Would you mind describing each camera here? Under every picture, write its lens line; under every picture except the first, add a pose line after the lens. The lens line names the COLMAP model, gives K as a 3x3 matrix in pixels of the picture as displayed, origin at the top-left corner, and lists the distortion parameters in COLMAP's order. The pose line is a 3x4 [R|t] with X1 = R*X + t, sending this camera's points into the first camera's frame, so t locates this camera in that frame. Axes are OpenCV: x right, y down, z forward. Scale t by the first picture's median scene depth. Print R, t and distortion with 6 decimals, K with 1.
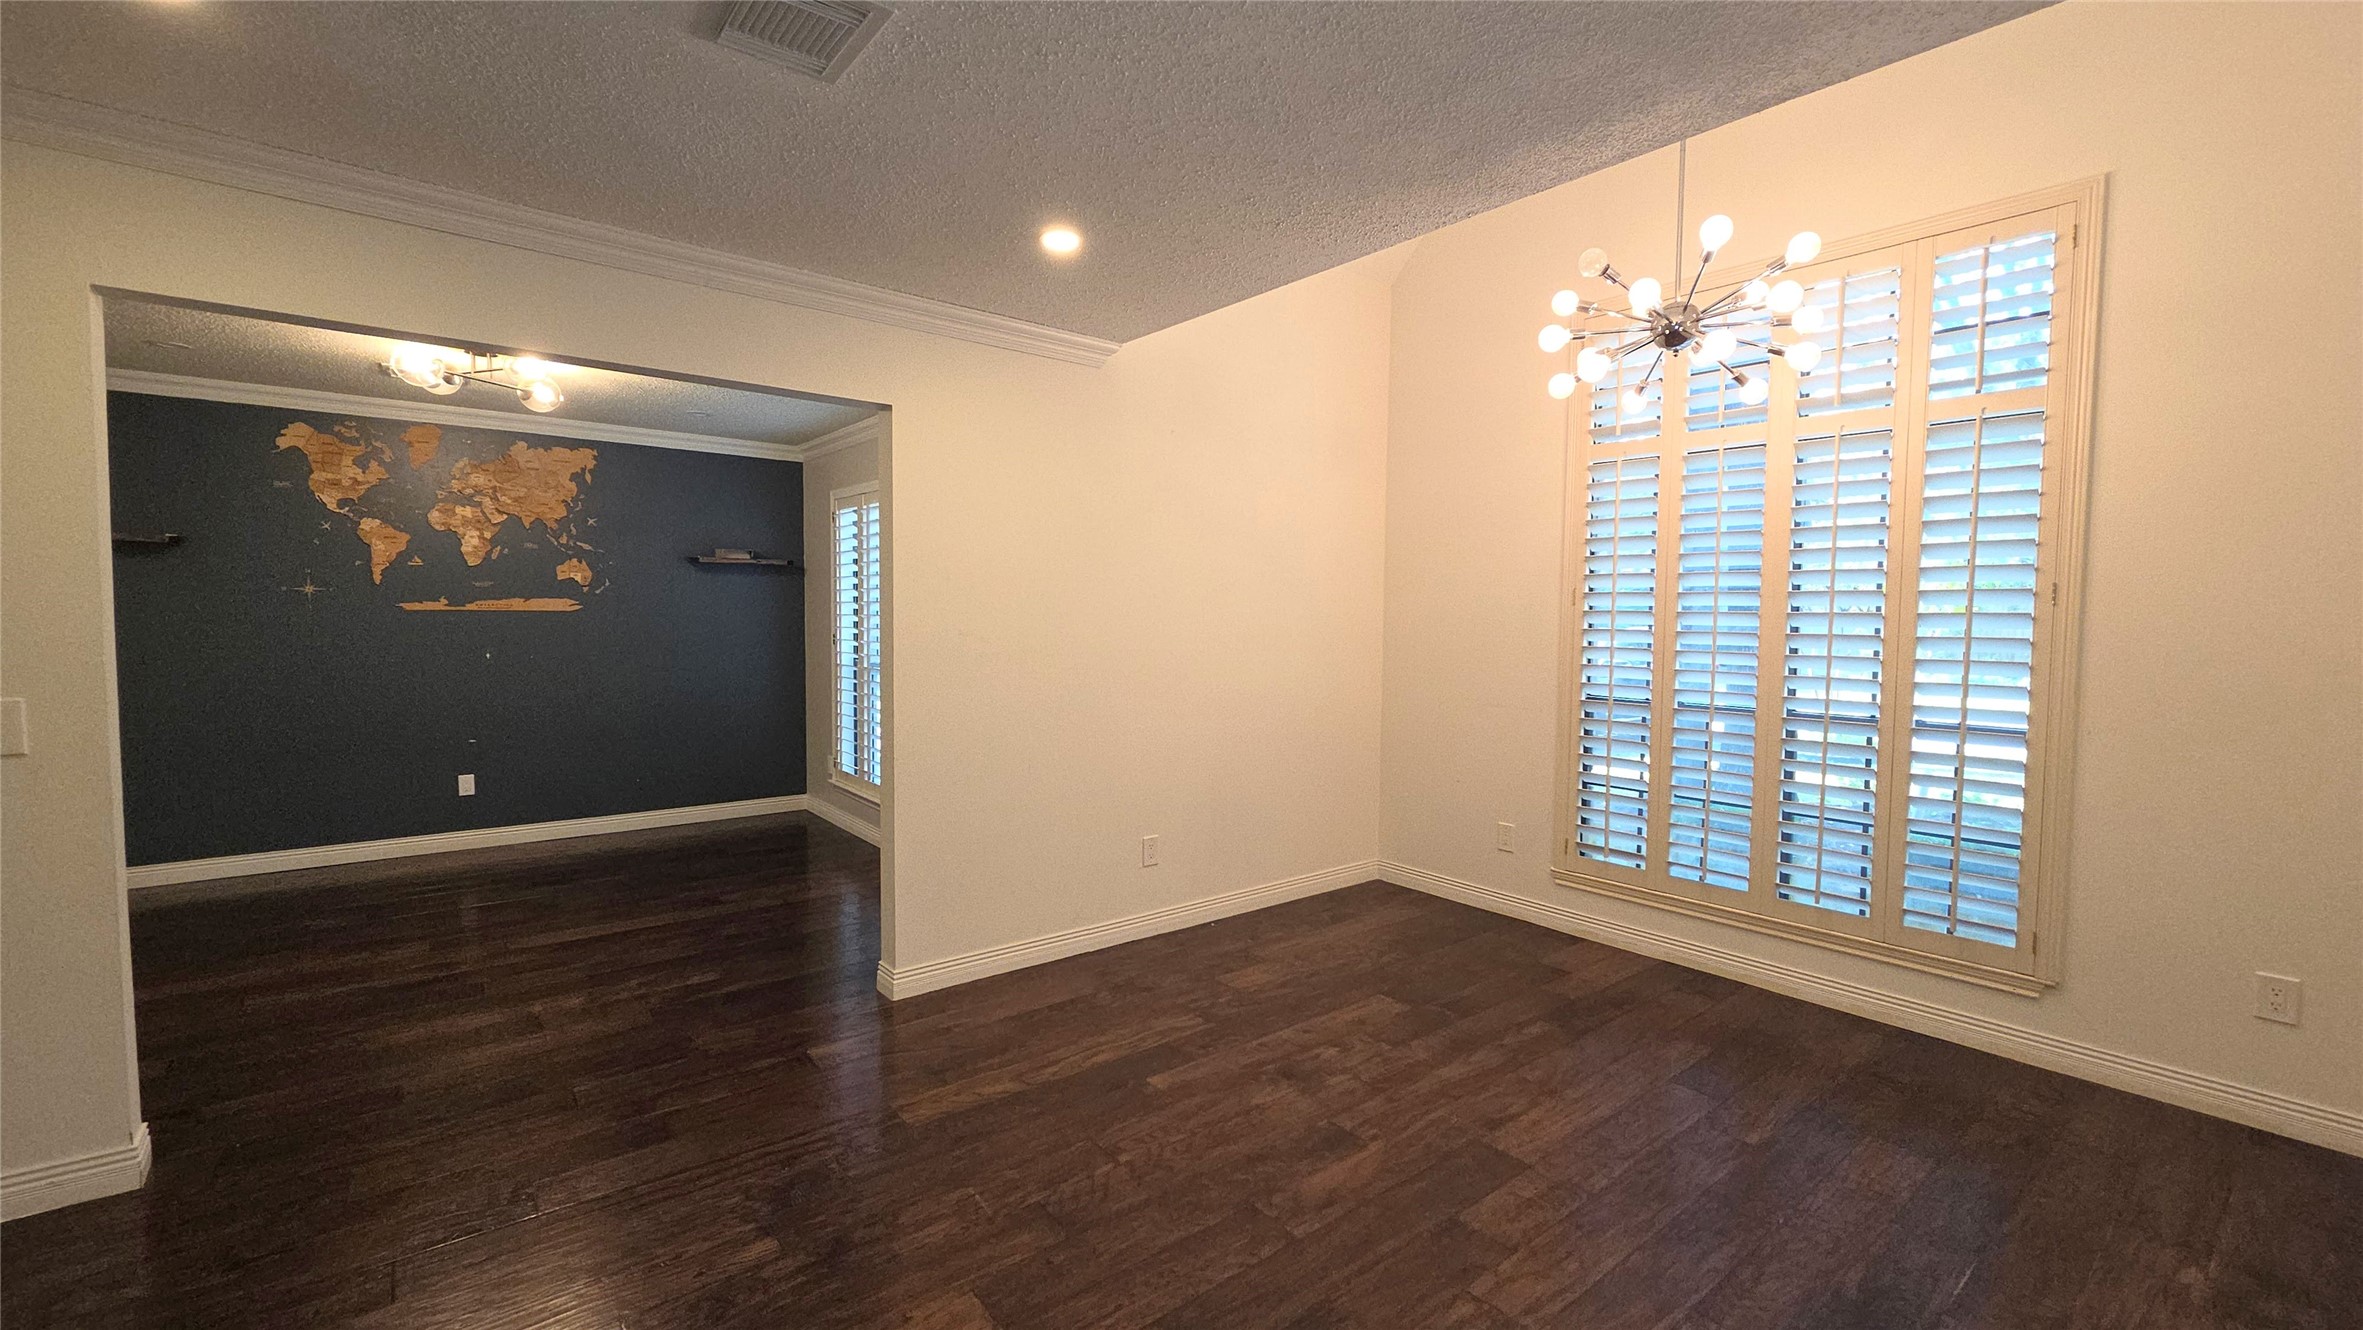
lens RADIAL K [[967.2, 0, 1175.8], [0, 967.2, 666.1], [0, 0, 1]] dist [0.000308, -0.000392]
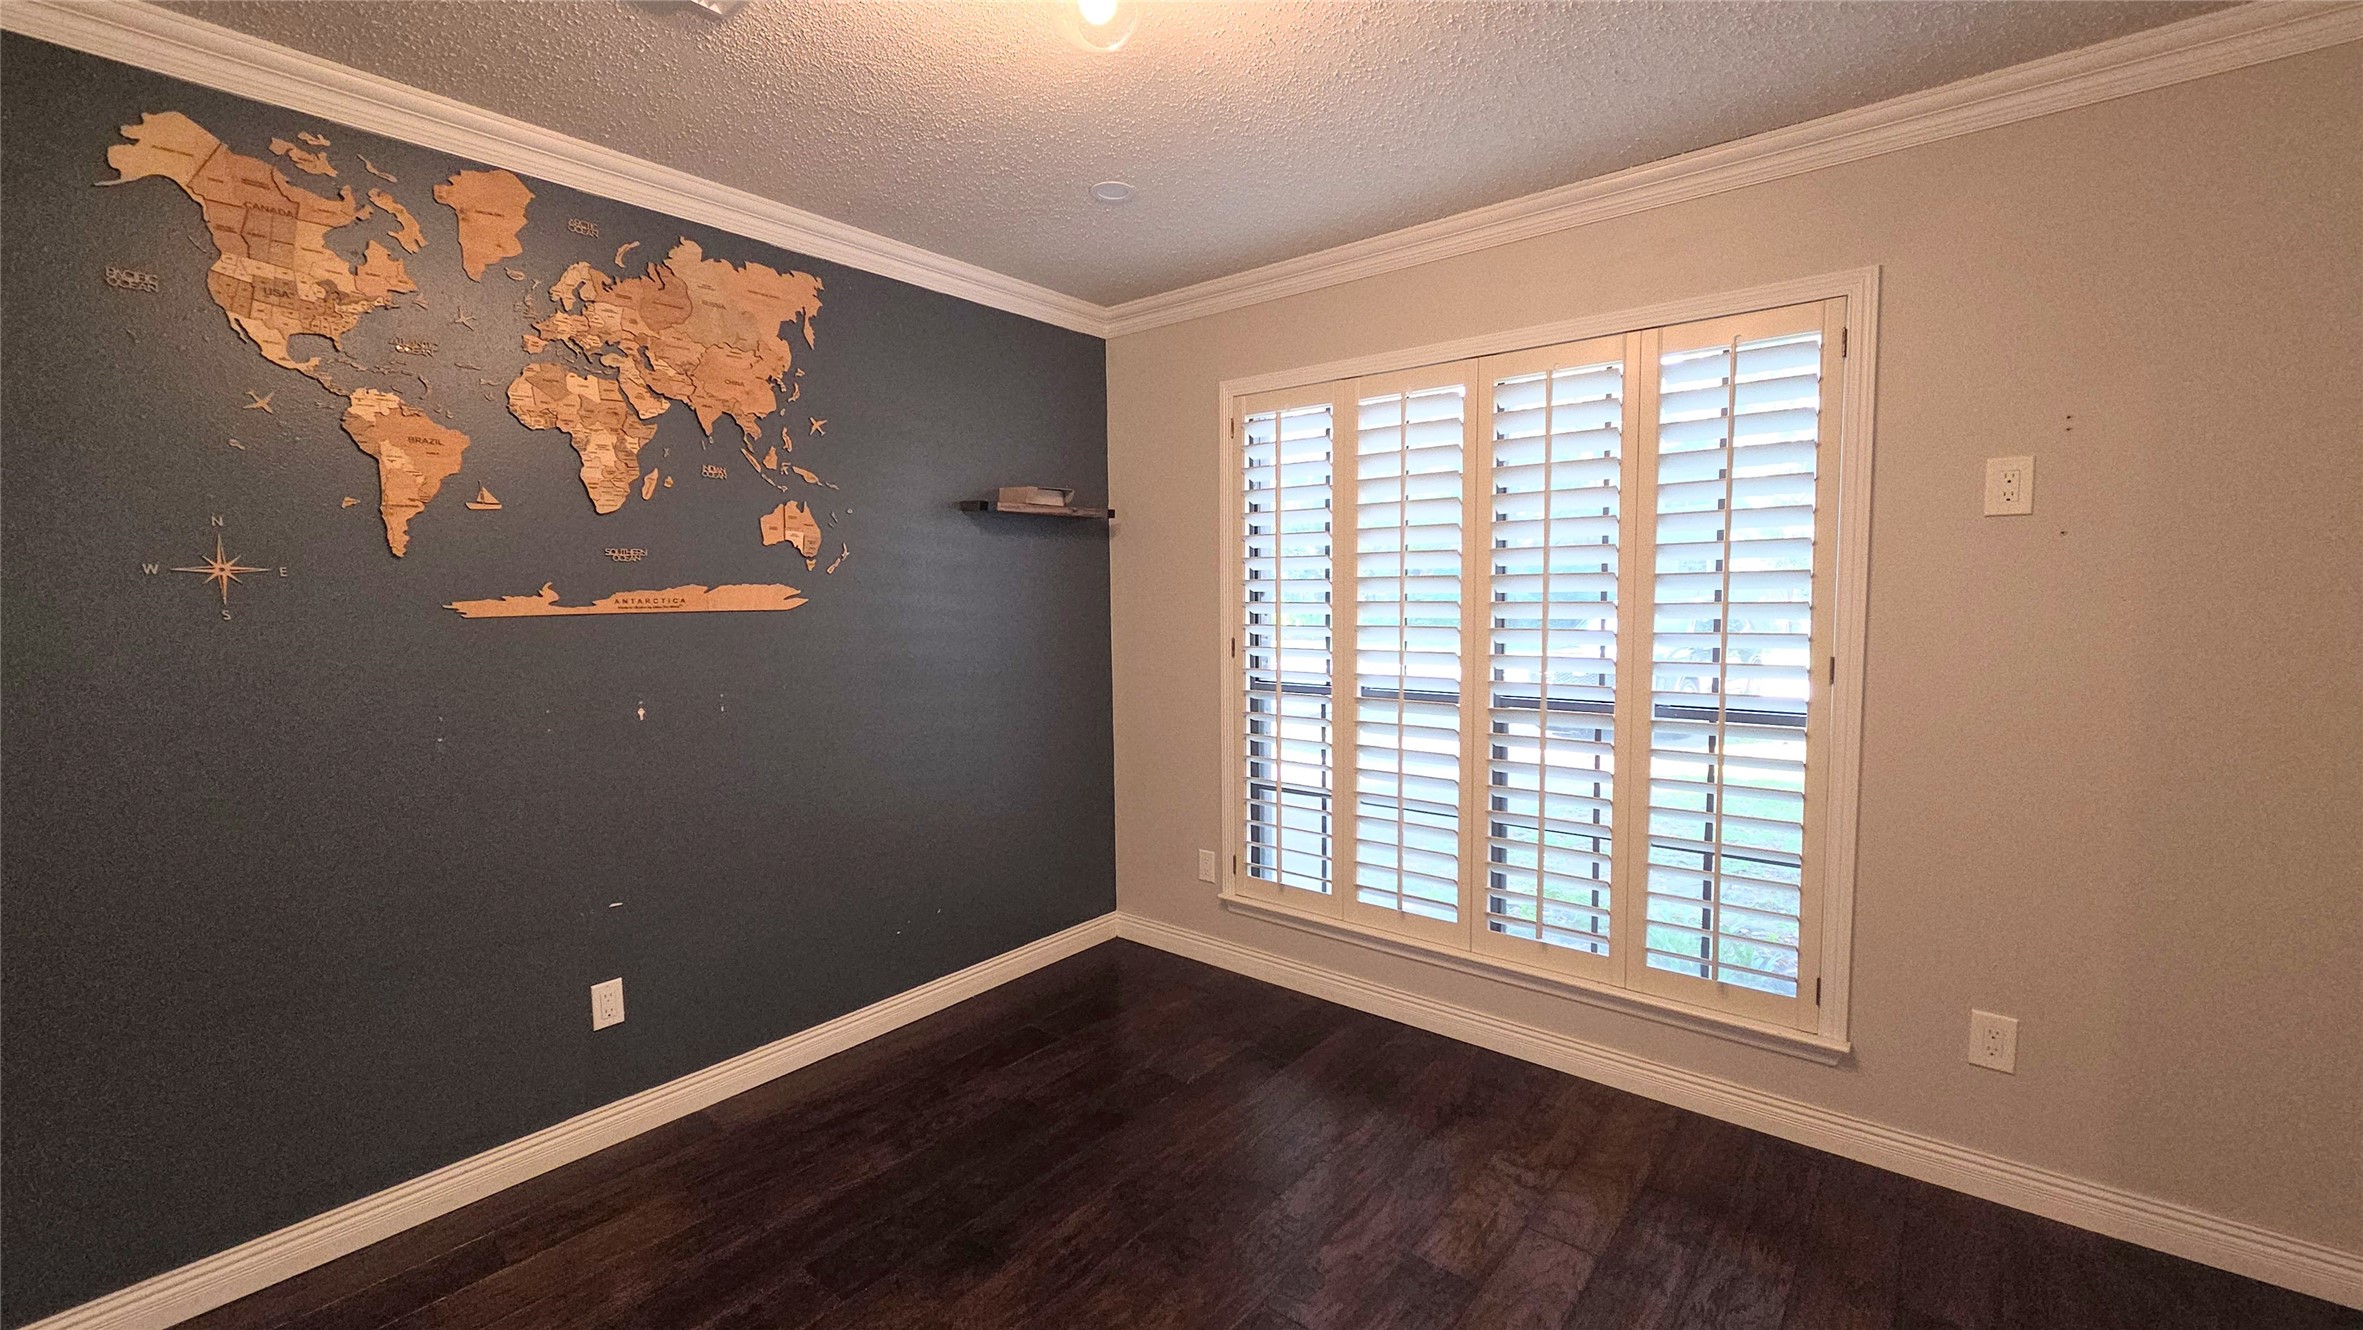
lens RADIAL K [[967.2, 0, 1171.2], [0, 967.2, 665.8], [0, 0, 1]] dist [0.000308, -0.000392]
pose [[0.977996, -0.036843, 0.205343, -0.568033], [0.032475, 0.999170, 0.024600, -0.036440], [-0.206078, -0.017390, 0.978381, 0.513634]]
